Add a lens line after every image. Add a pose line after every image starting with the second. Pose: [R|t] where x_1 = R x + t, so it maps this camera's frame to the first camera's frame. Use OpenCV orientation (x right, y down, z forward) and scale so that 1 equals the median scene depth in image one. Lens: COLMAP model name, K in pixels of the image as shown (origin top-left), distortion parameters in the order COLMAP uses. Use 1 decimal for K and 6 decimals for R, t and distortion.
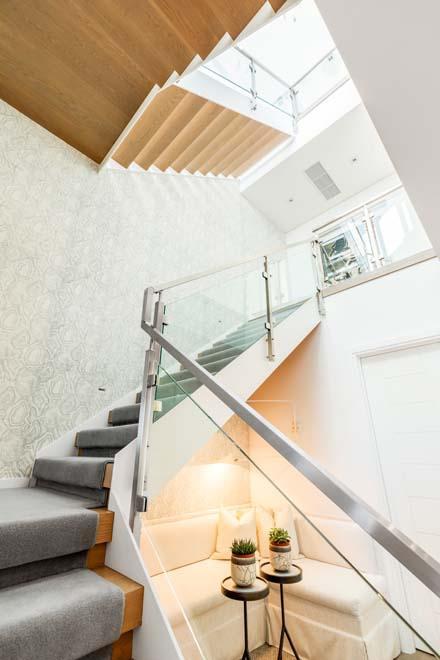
lens RADIAL K [[294.2, 0, 218.8], [0, 294.2, 329.4], [0, 0, 1]] dist [0.001014, 0.000011]
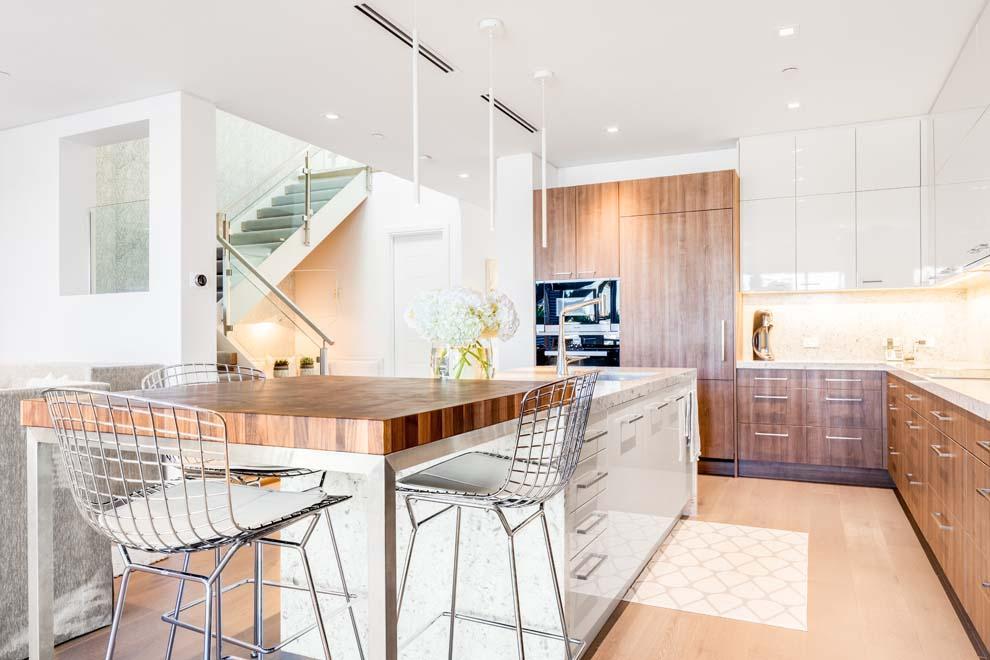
lens RADIAL K [[669.9, 0, 497.0], [0, 669.9, 329.3], [0, 0, 1]] dist [-0.000432, -0.000998]
pose [[0.944068, -0.008712, 0.329634, -0.008075], [-0.116383, 0.926514, 0.357807, -0.661449], [-0.308528, -0.376158, 0.873679, -1.856268]]
